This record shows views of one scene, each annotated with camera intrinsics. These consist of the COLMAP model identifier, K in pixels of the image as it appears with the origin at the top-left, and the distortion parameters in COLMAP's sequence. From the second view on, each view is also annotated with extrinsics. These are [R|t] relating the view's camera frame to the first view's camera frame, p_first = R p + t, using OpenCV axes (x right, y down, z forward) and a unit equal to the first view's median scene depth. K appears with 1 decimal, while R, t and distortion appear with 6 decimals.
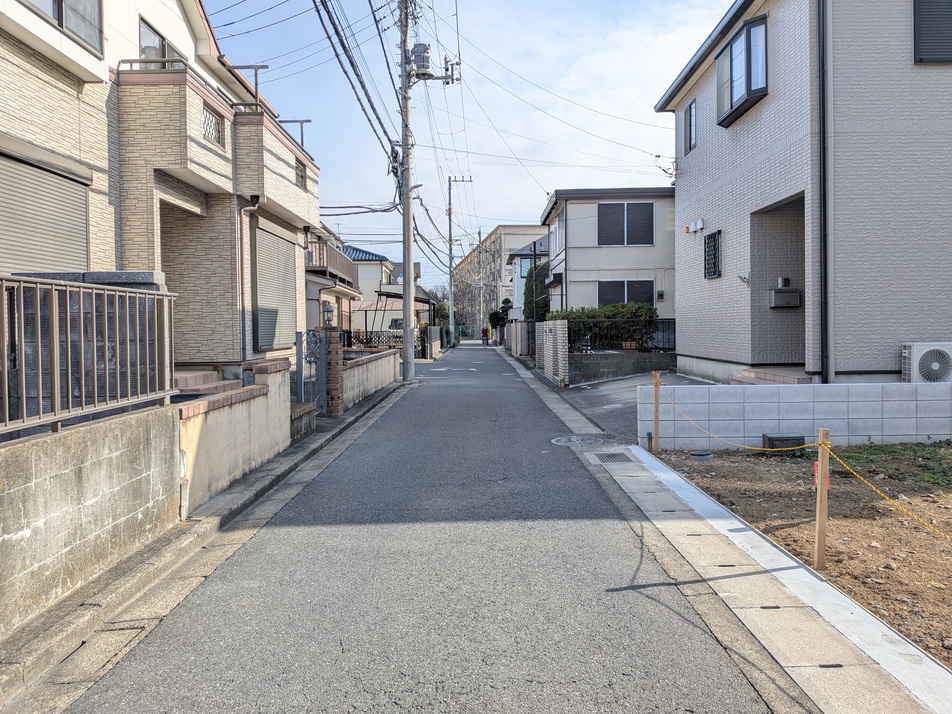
lens RADIAL K [[678.8, 0, 479.9], [0, 678.8, 338.2], [0, 0, 1]] dist [0.066468, -0.106393]
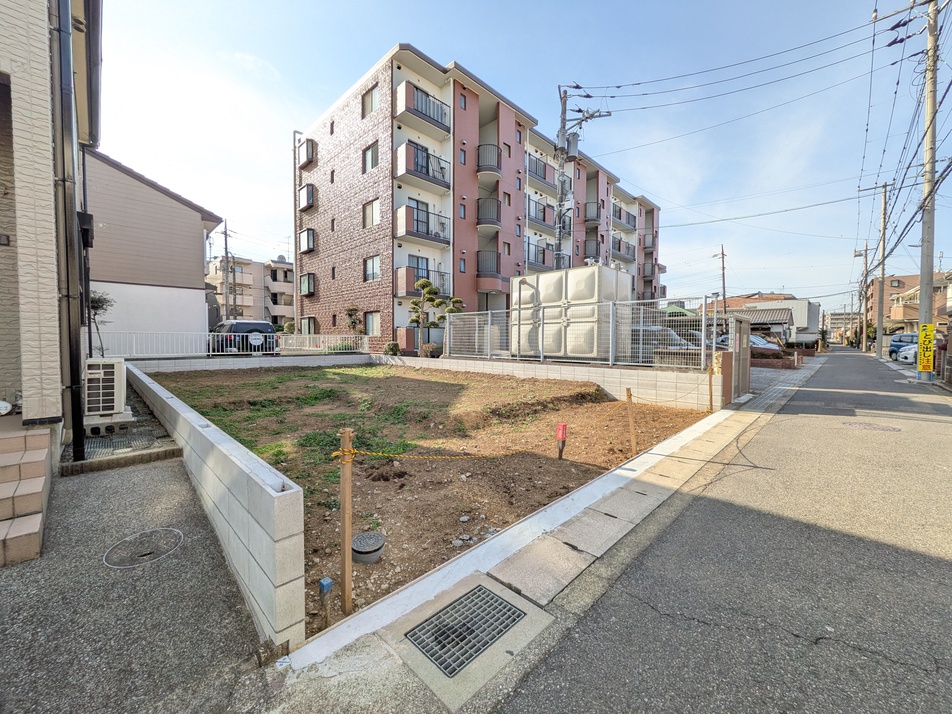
lens RADIAL K [[377.0, 0, 477.7], [0, 377.0, 353.9], [0, 0, 1]] dist [-0.001346, 0.000379]
pose [[-0.714699, -0.014125, 0.699290, 0.018853], [0.018041, 0.999091, 0.038619, -0.011111], [-0.699200, 0.040217, -0.713794, 1.114301]]
